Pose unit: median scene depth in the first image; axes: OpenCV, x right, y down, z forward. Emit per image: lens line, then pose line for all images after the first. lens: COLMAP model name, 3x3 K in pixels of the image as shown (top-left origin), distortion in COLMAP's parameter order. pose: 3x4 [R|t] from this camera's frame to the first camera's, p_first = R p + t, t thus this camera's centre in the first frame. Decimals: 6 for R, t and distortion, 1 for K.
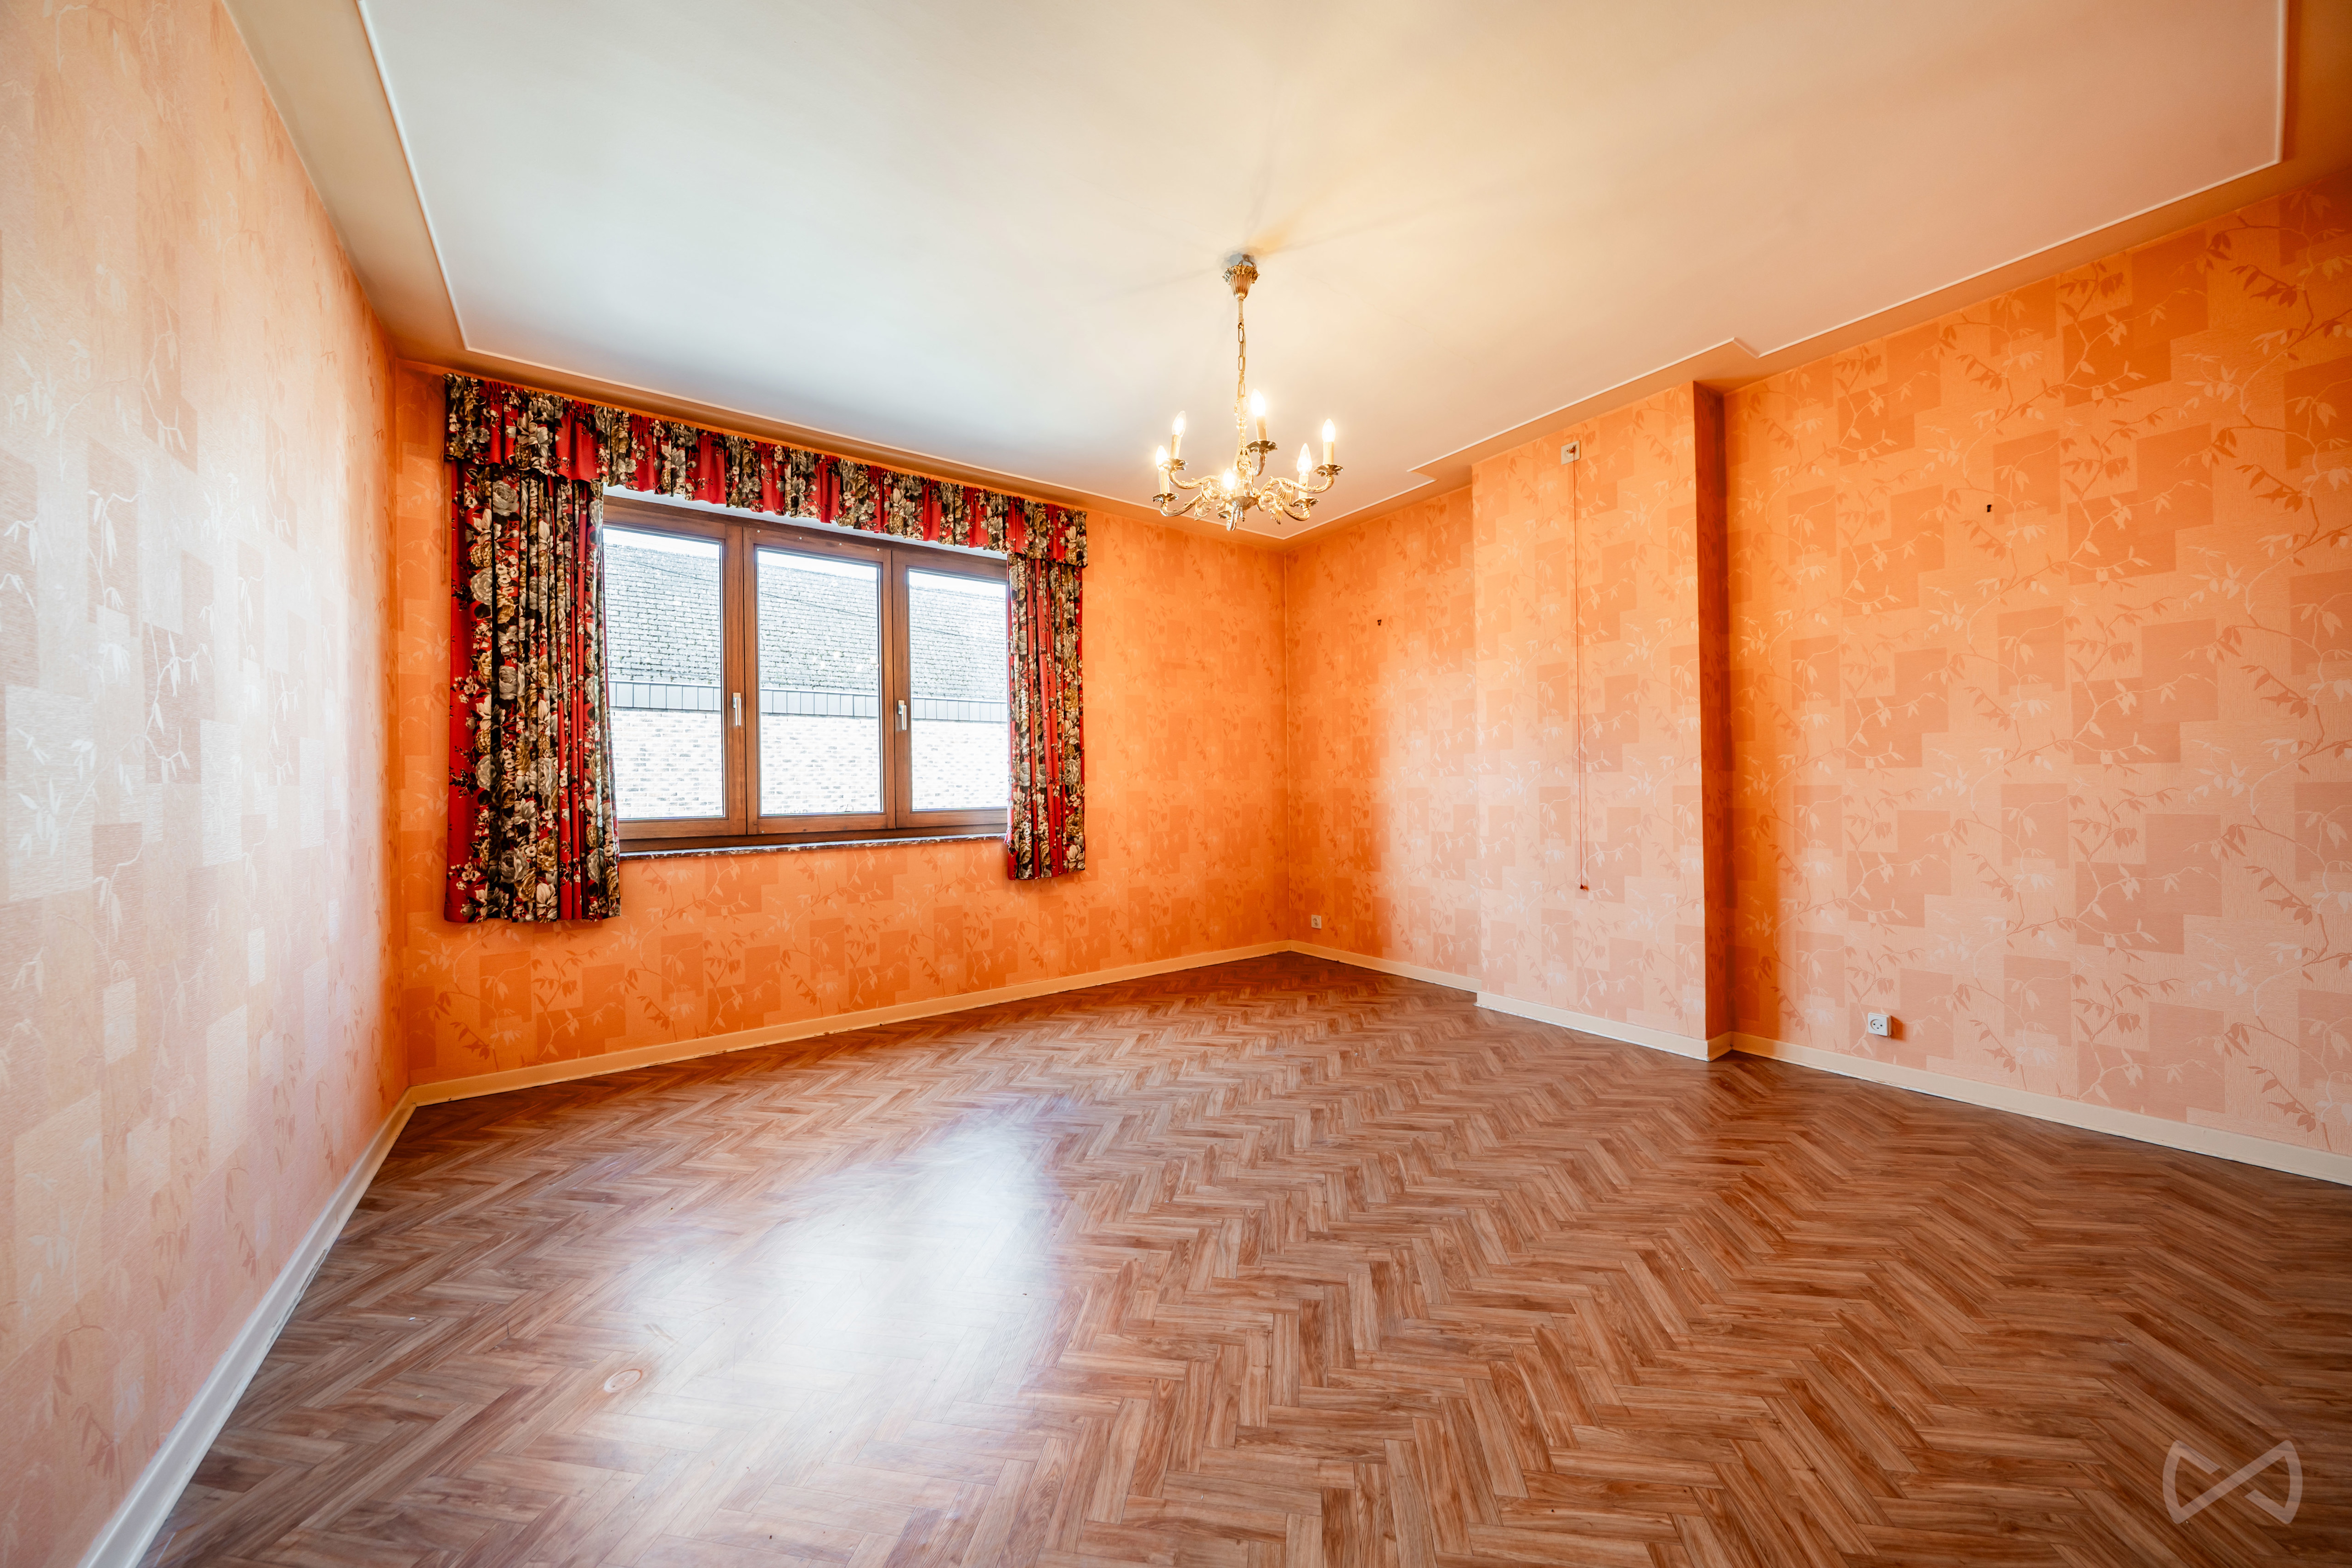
lens RADIAL K [[804.8, 0, 1176.0], [0, 804.8, 784.0], [0, 0, 1]] dist [-0.000358, 0.000140]
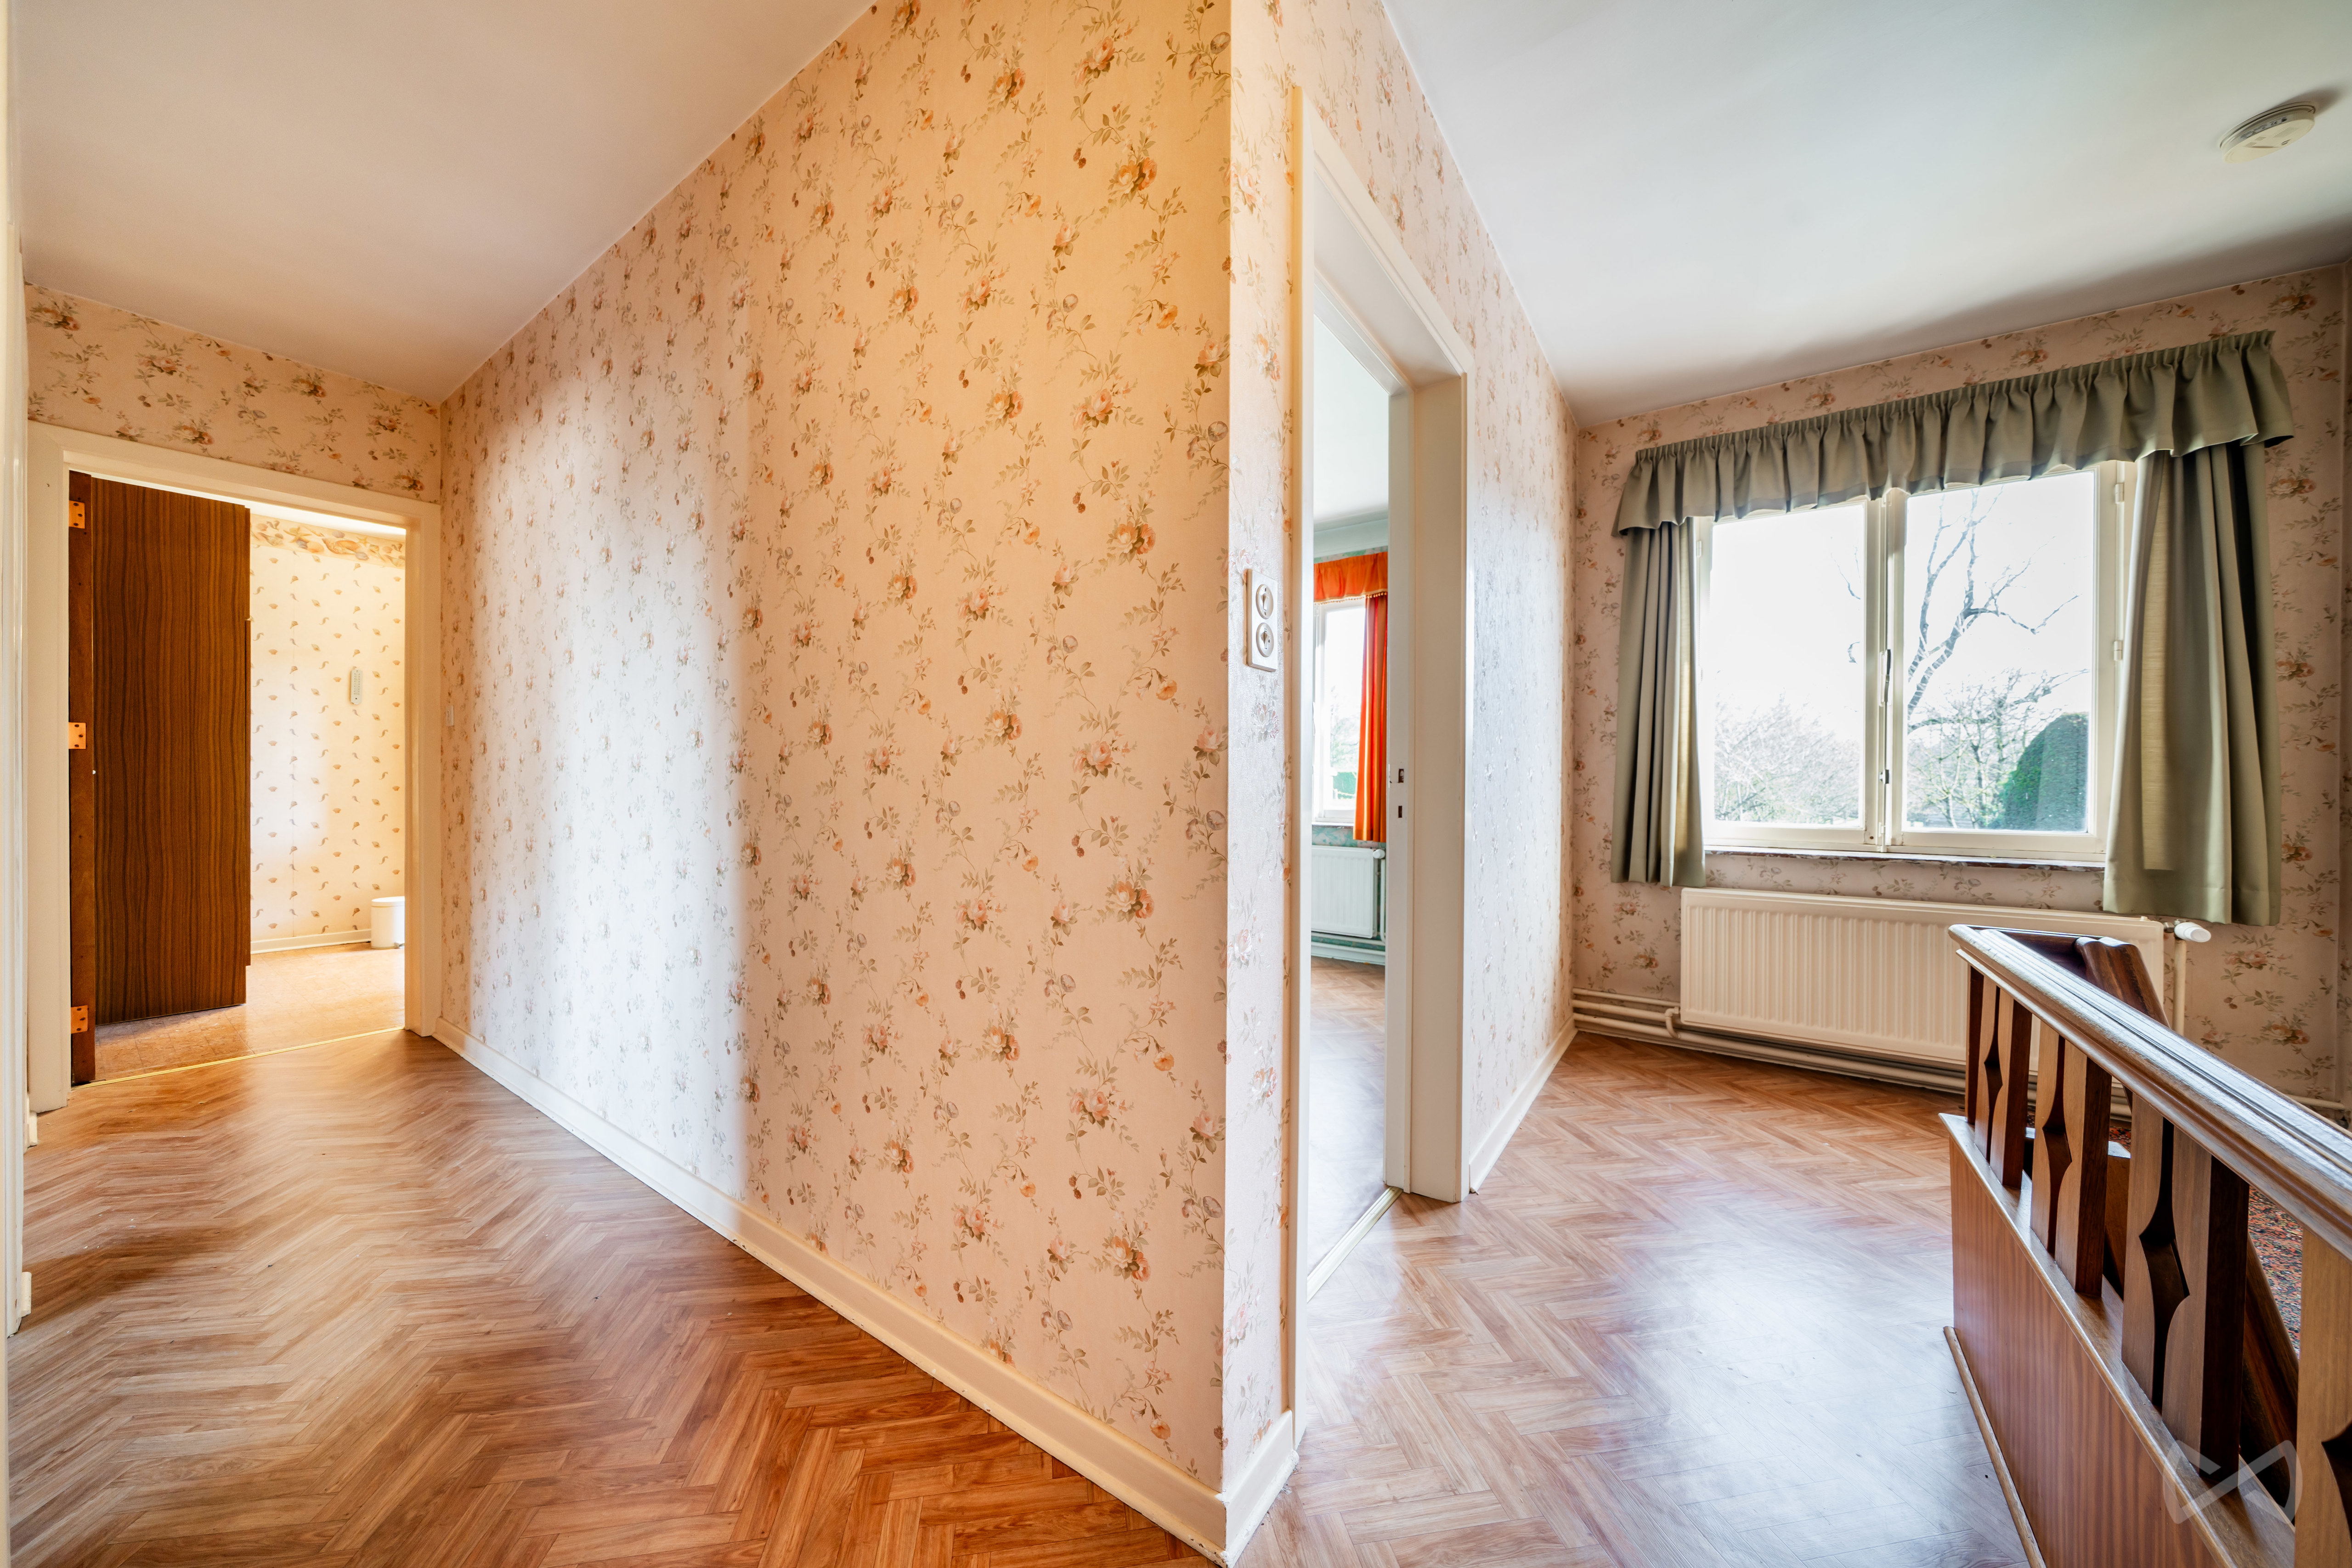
lens RADIAL K [[784.2, 0, 1184.6], [0, 784.2, 820.0], [0, 0, 1]] dist [-0.001836, -0.000290]
pose [[0.313094, 0.055948, -0.948073, 1.962667], [-0.003817, 0.998329, 0.057653, -0.018590], [0.949715, -0.014432, 0.312784, 1.453085]]
